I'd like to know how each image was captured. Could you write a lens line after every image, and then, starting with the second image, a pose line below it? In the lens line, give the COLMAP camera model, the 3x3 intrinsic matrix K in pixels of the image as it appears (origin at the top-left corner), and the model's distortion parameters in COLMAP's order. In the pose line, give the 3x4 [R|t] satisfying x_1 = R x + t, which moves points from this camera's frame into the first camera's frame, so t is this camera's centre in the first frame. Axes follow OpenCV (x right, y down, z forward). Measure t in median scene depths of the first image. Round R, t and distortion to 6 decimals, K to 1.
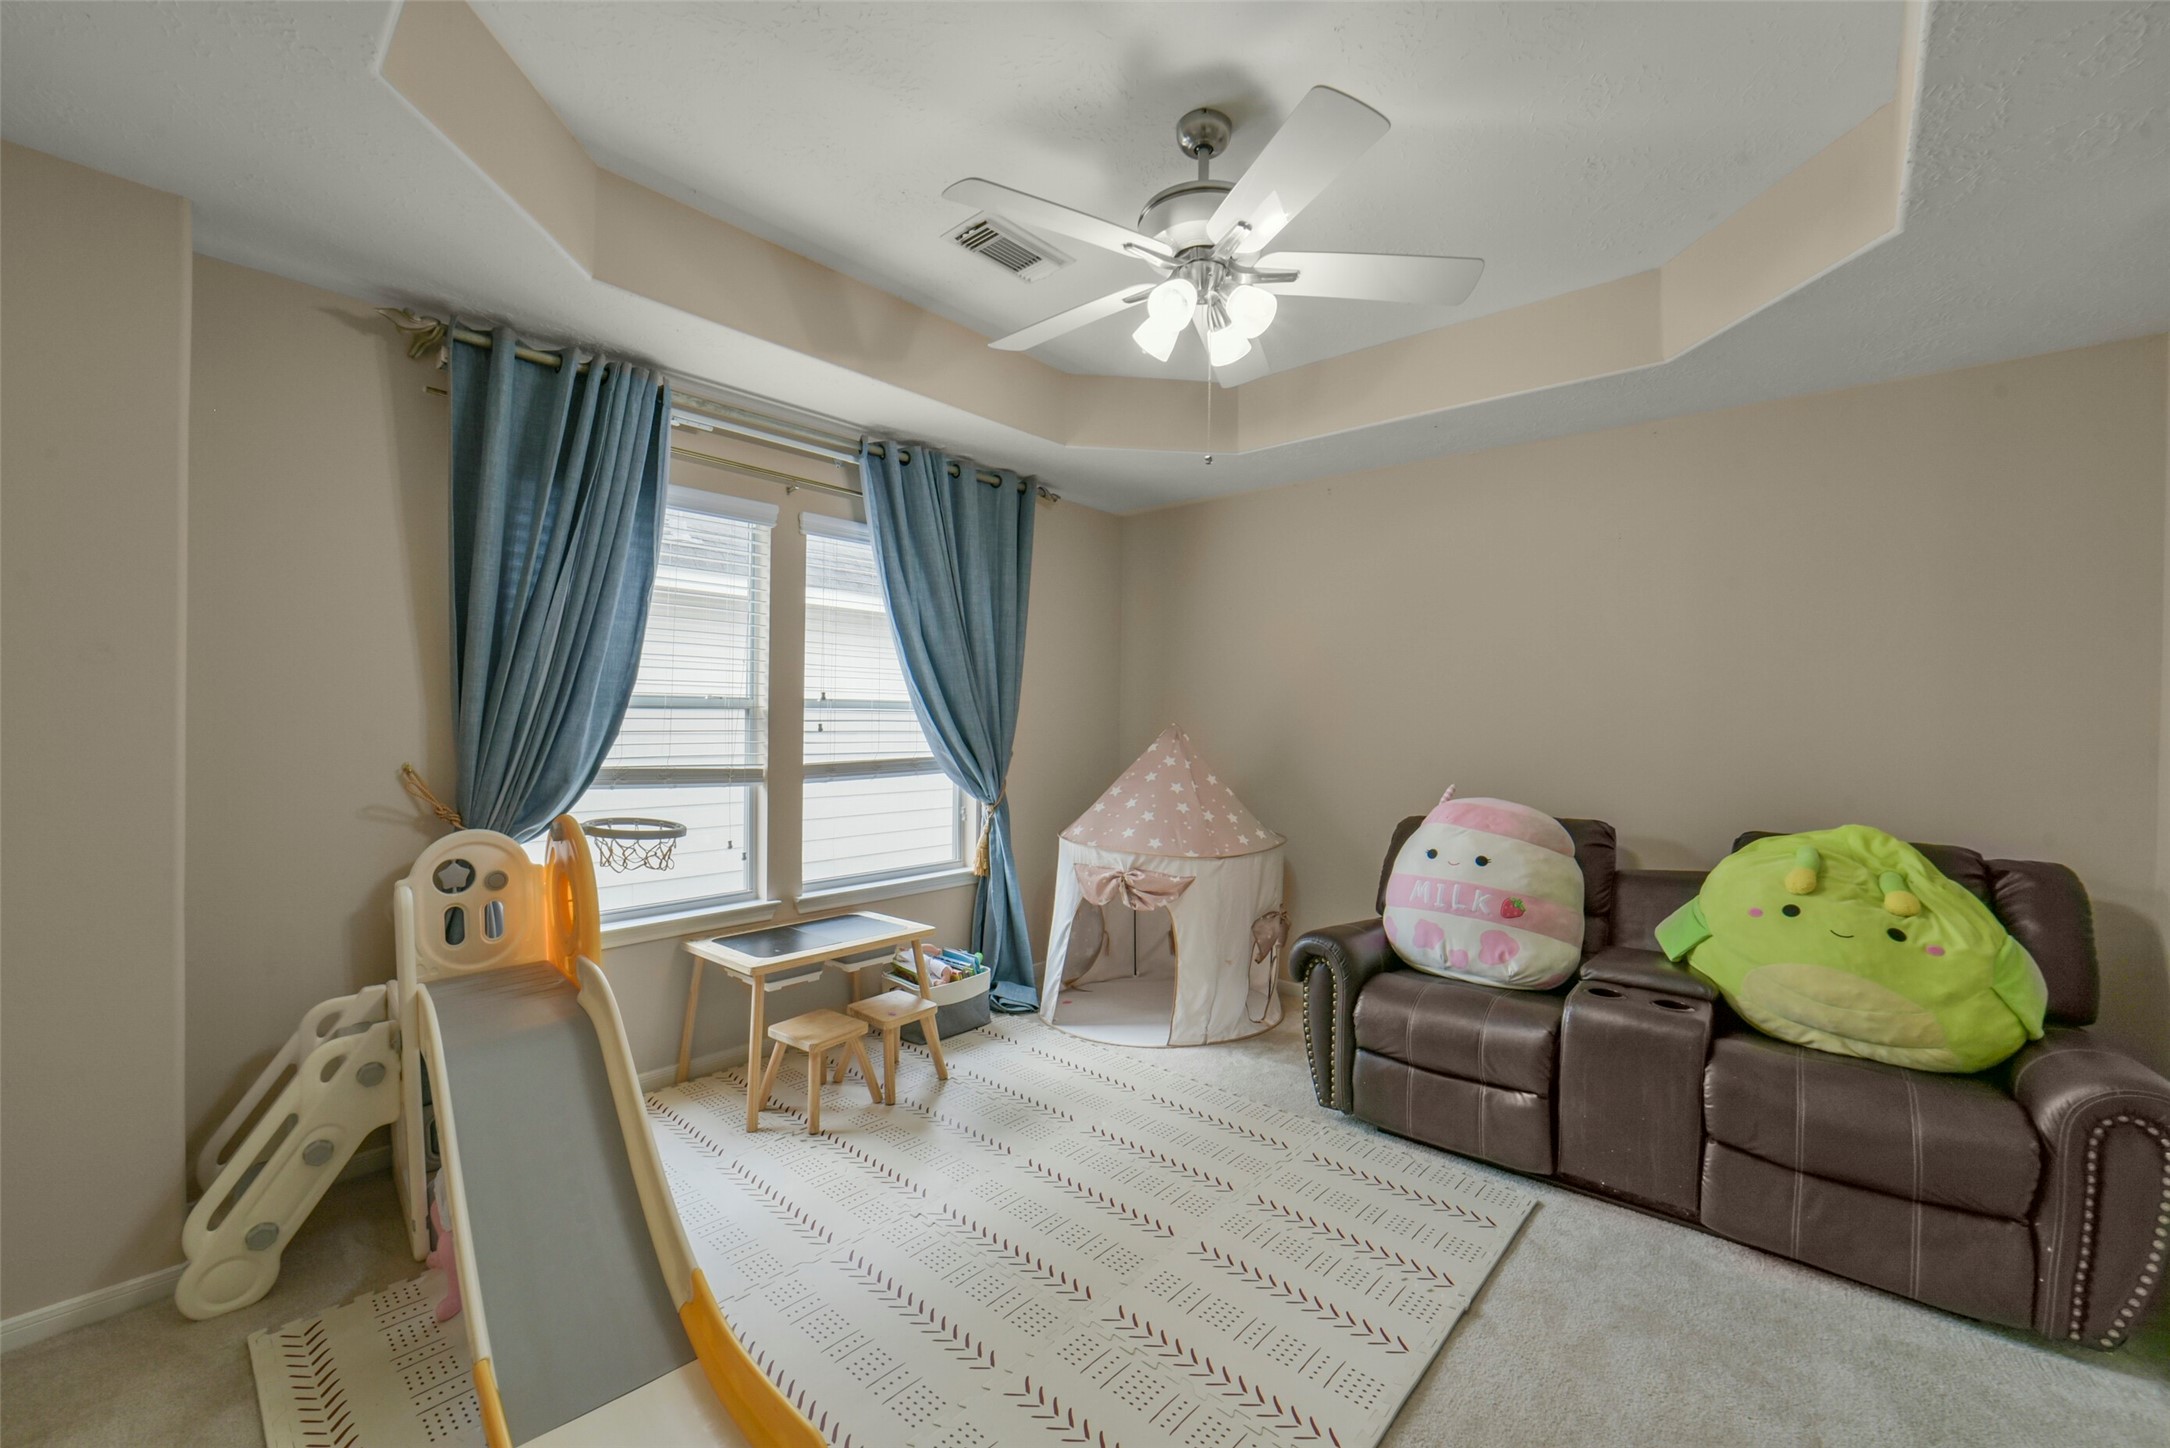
lens RADIAL K [[859.6, 0, 1092.0], [0, 859.6, 724.6], [0, 0, 1]] dist [-0.014164, 0.000843]
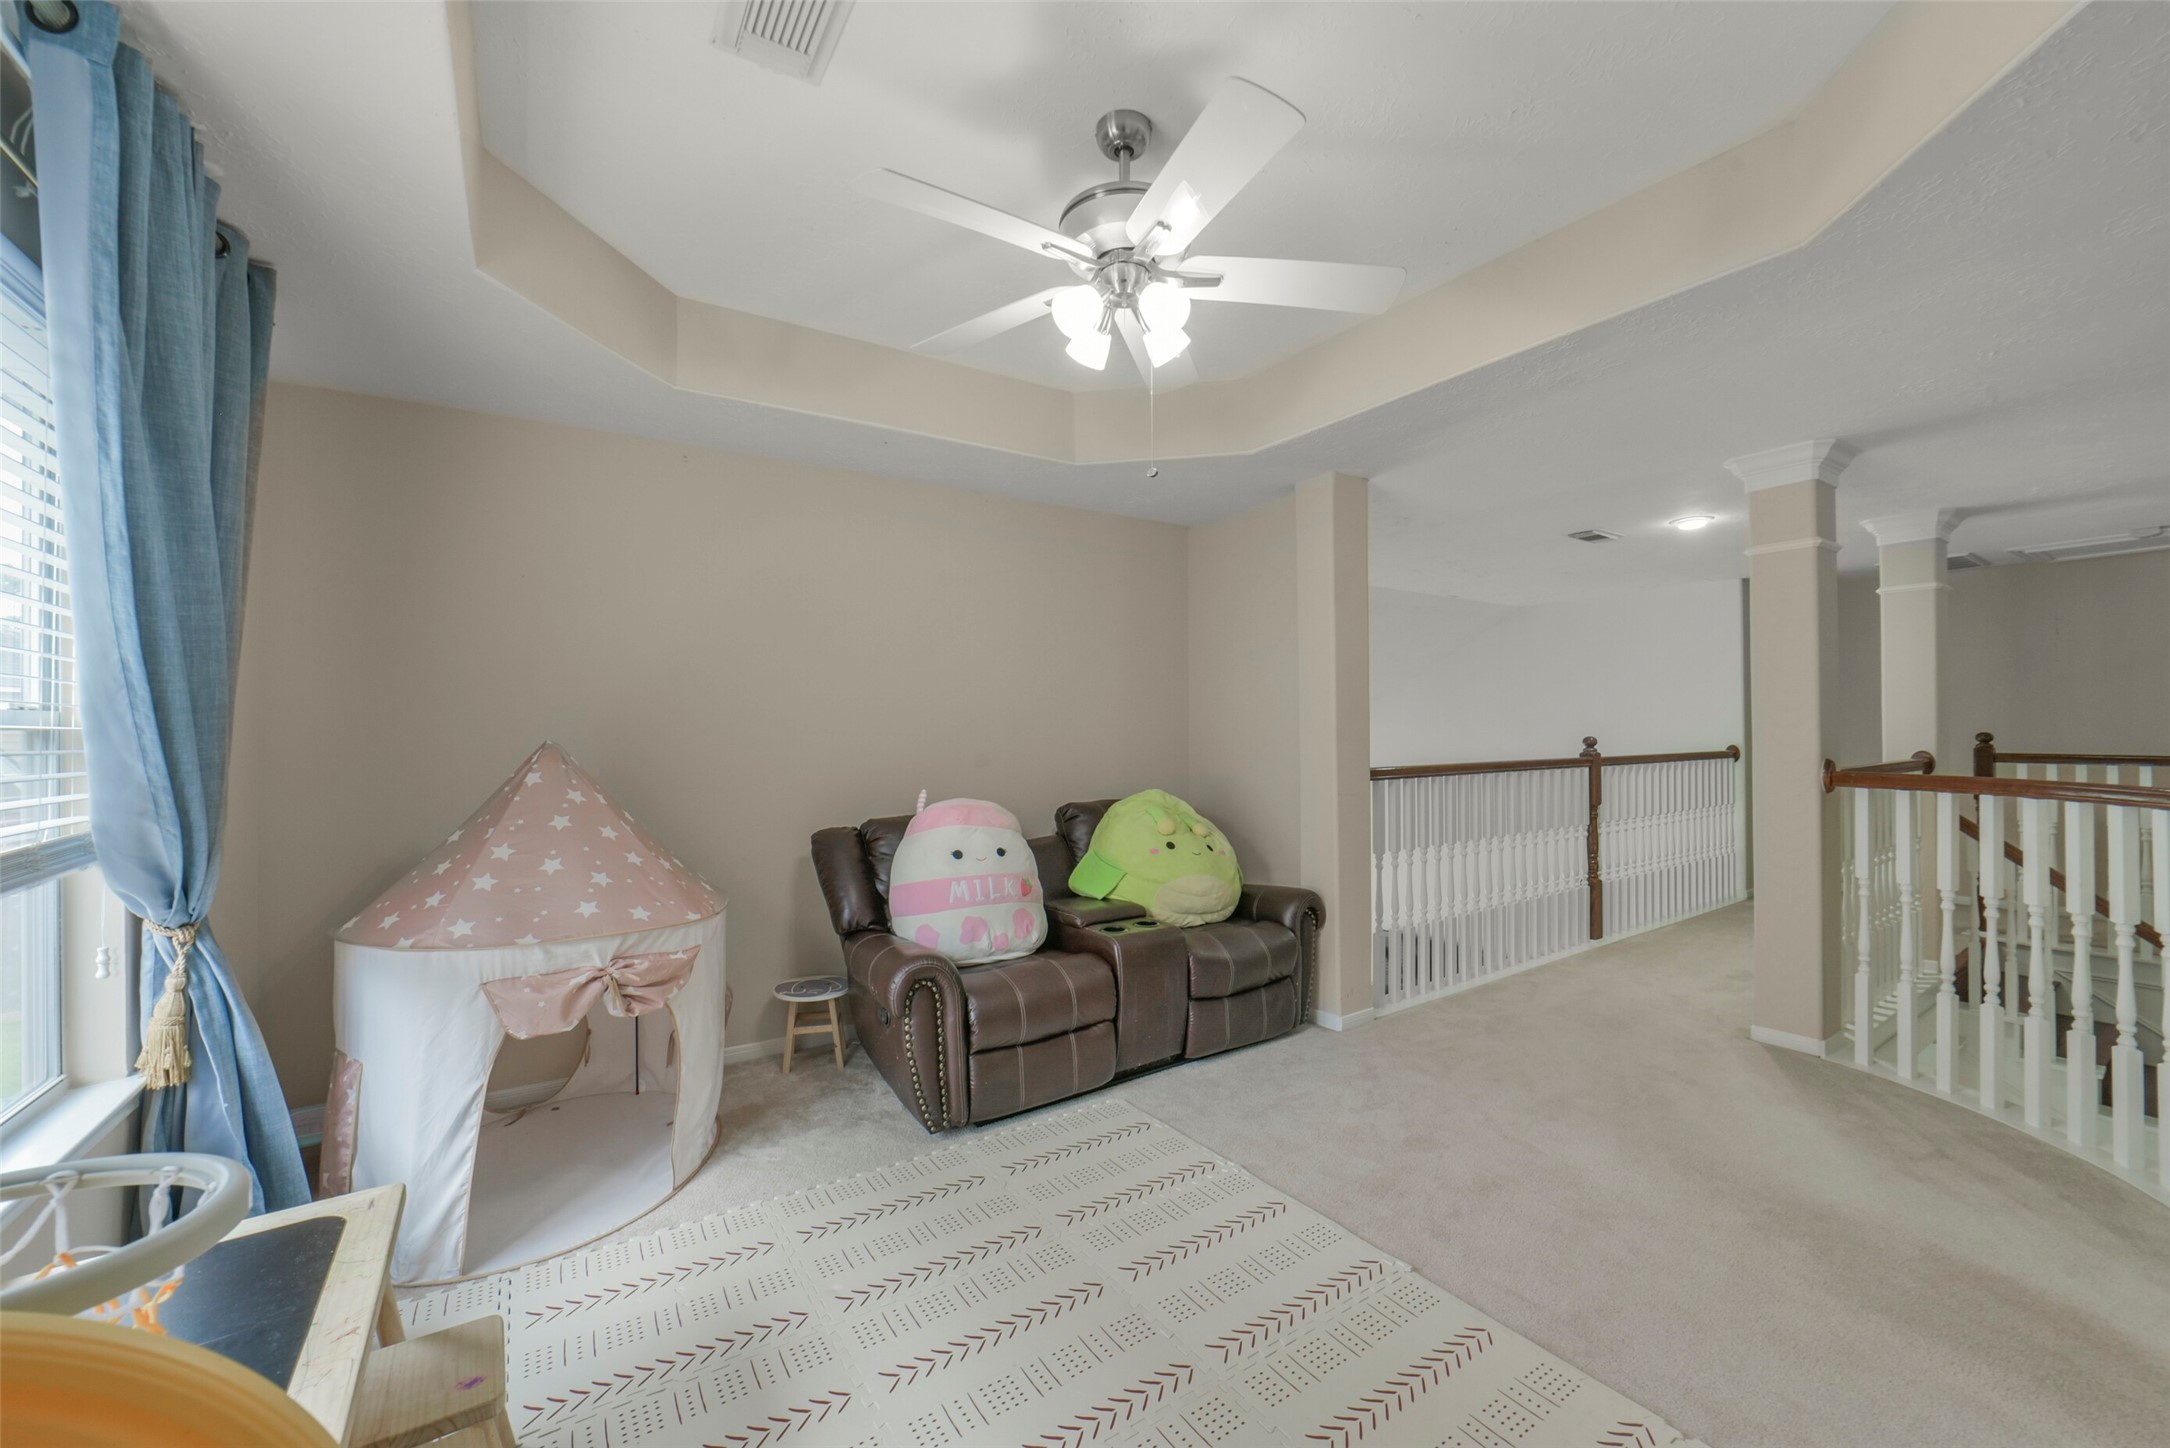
lens RADIAL K [[859.6, 0, 1092.0], [0, 859.6, 724.6], [0, 0, 1]] dist [-0.014164, 0.000843]
pose [[0.258536, -0.009334, 0.965957, -0.623257], [0.014773, 0.999875, 0.005707, -0.015705], [-0.965889, 0.012794, 0.258641, 0.589073]]
